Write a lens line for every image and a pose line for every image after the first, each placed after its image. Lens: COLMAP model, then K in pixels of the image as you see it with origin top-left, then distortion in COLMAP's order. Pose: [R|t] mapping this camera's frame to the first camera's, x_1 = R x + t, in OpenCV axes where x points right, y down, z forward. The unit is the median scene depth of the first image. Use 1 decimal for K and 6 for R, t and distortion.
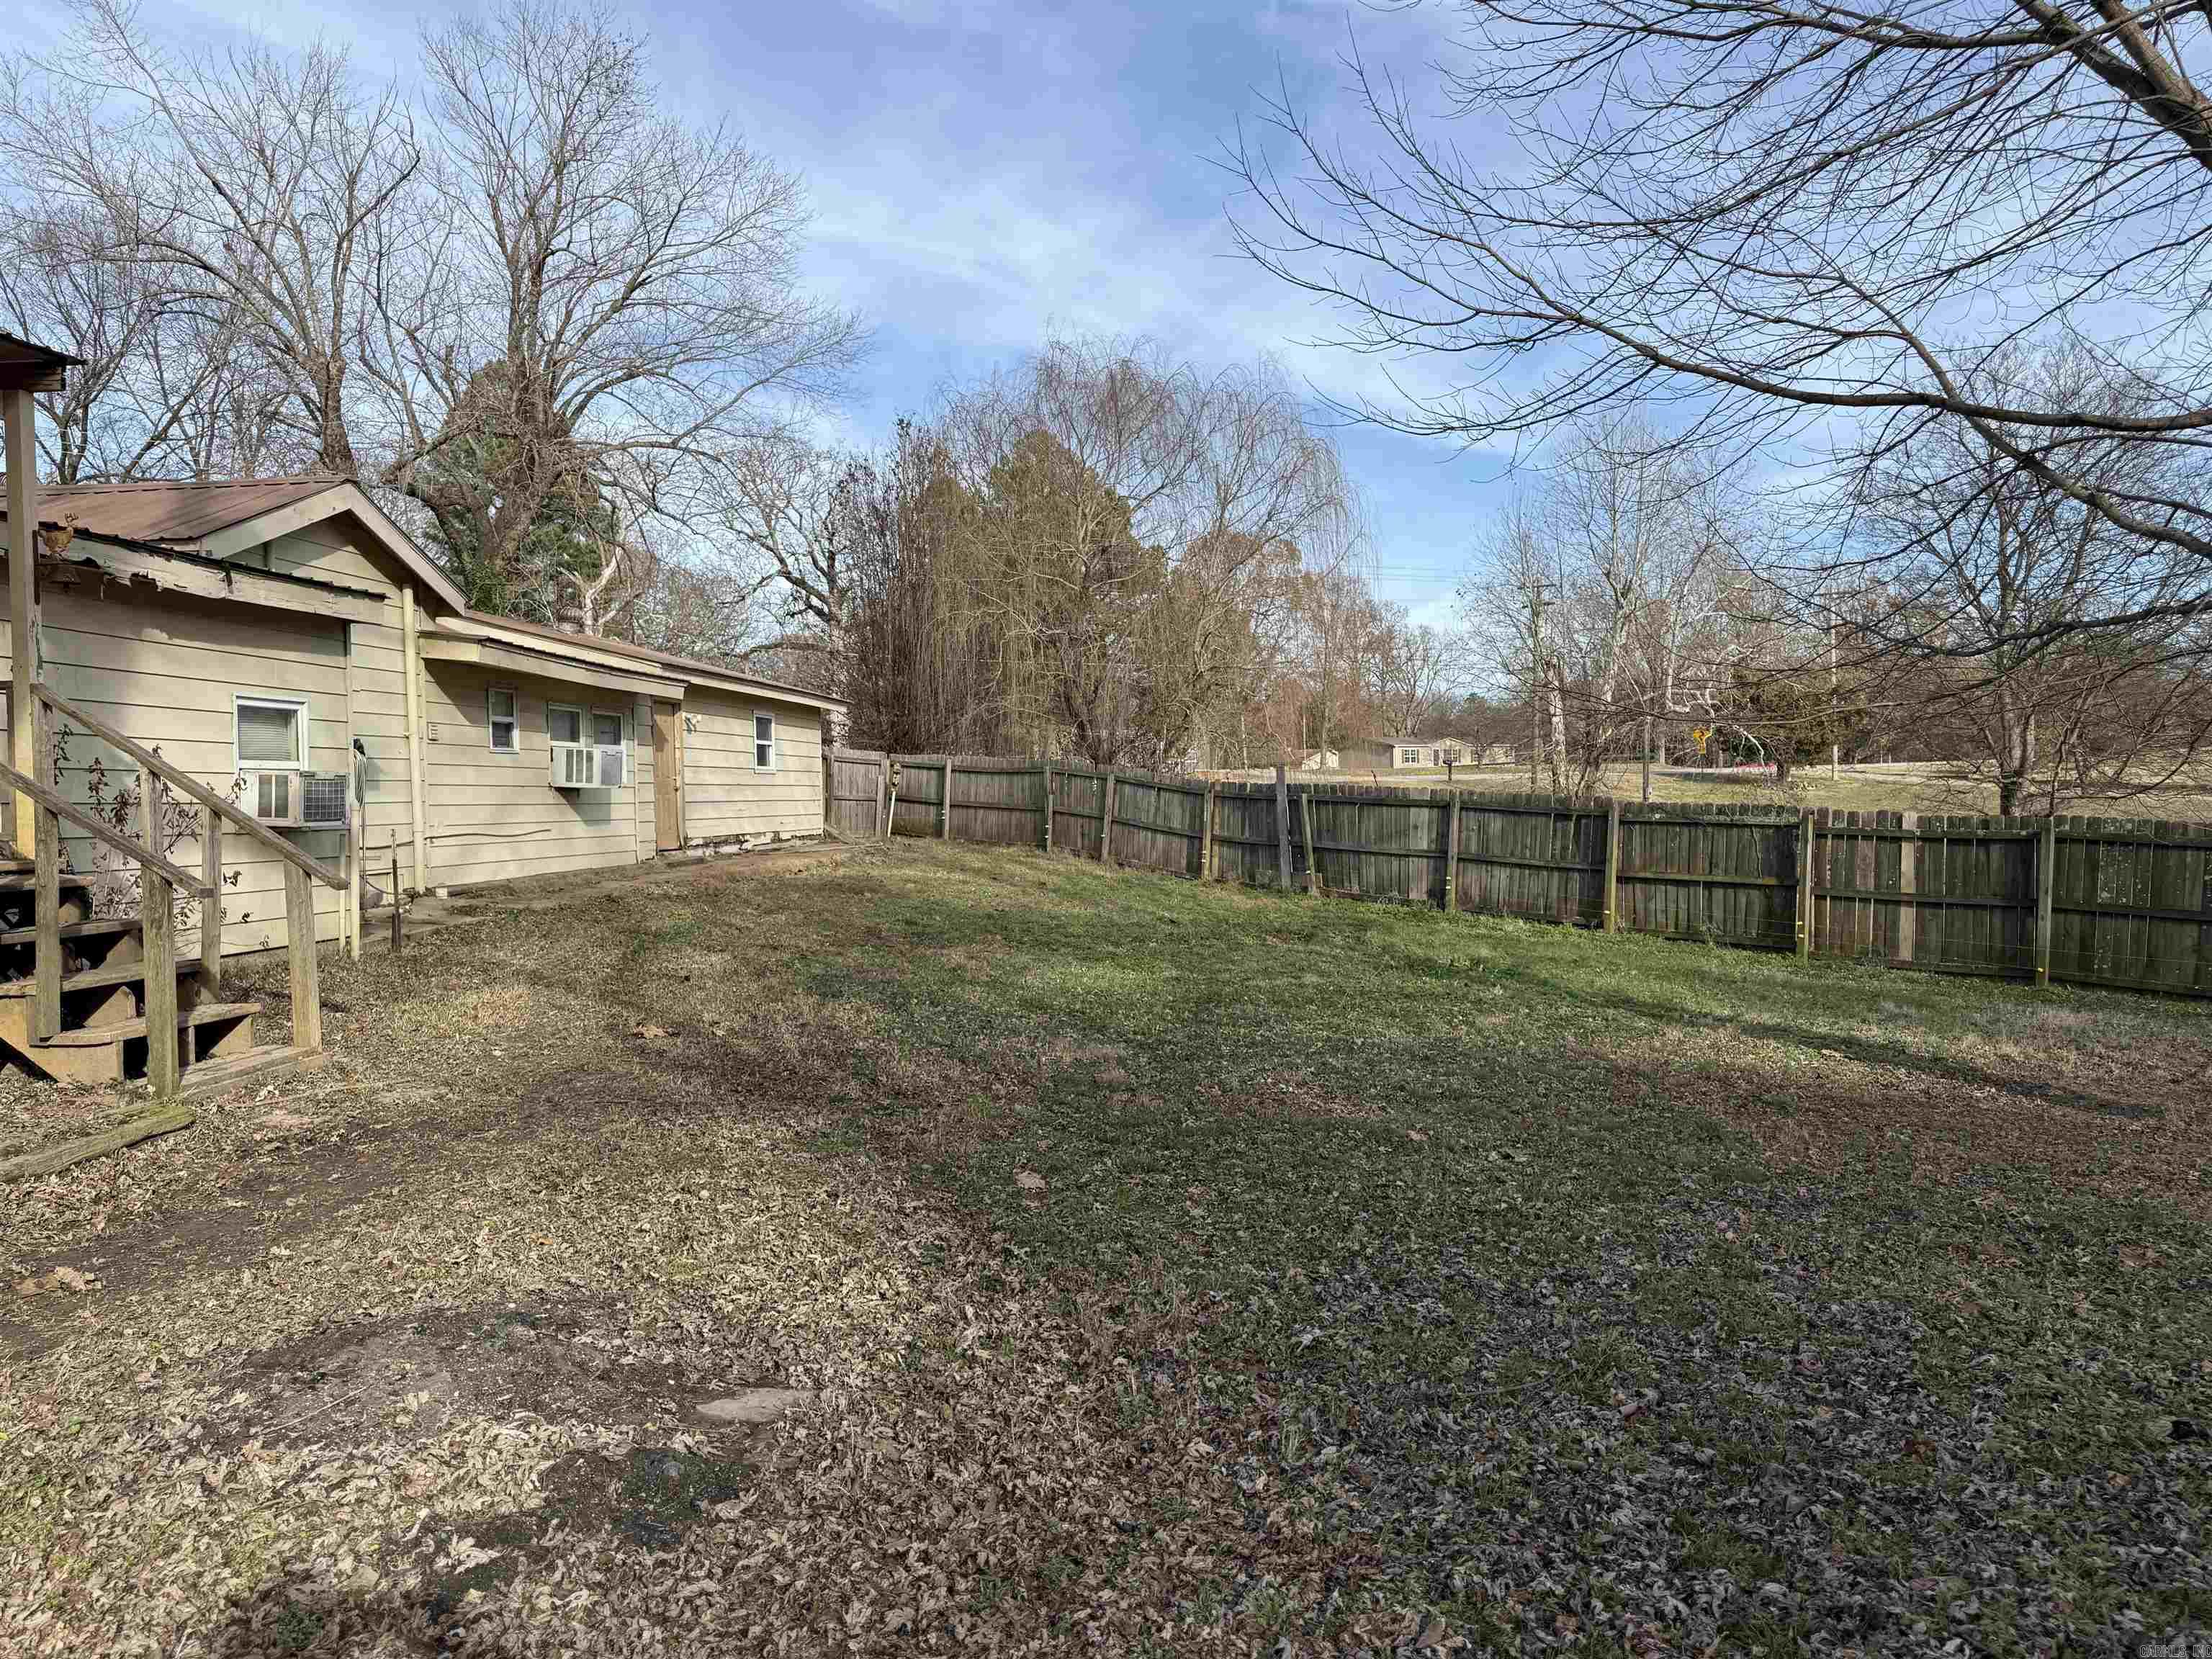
lens RADIAL K [[1531.2, 0, 1096.8], [0, 1531.2, 824.2], [0, 0, 1]] dist [0.133357, -0.177203]
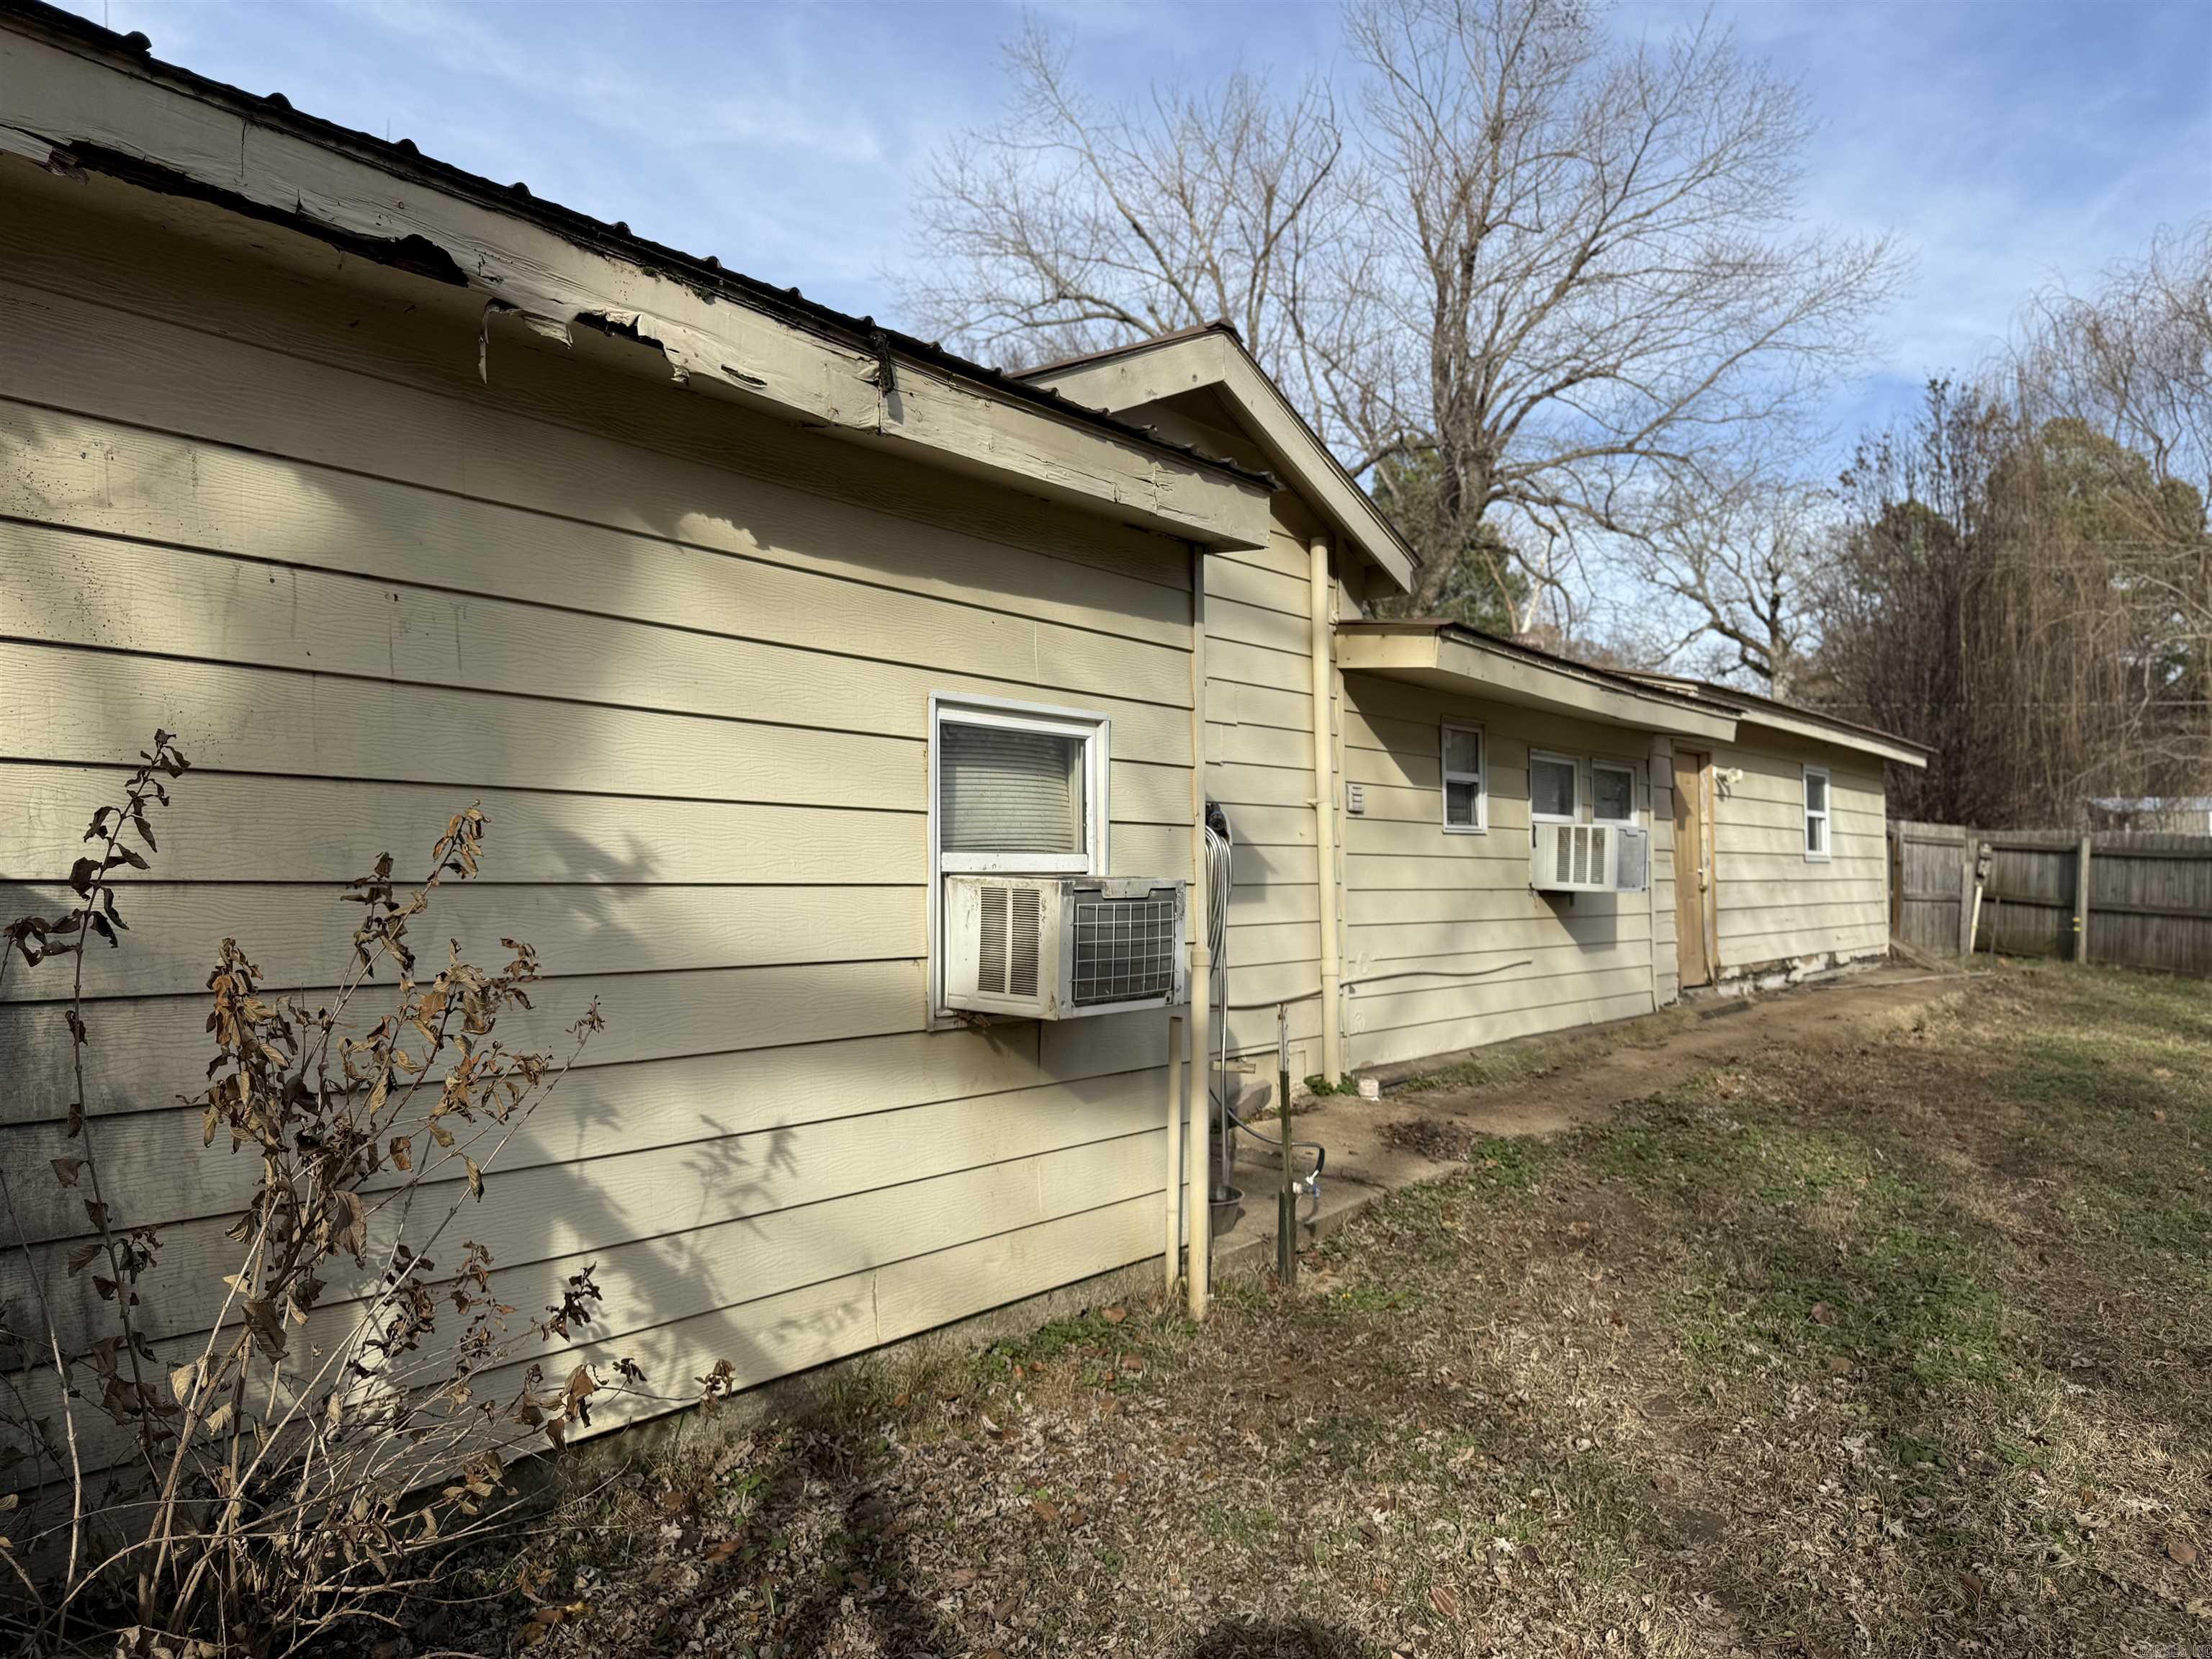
lens RADIAL K [[1531.2, 0, 1096.8], [0, 1531.2, 824.2], [0, 0, 1]] dist [0.133357, -0.177203]
pose [[0.848454, -0.014457, -0.529071, -0.138991], [-0.013775, 0.998685, -0.049379, -0.013773], [0.529089, 0.049184, 0.847140, 0.316578]]
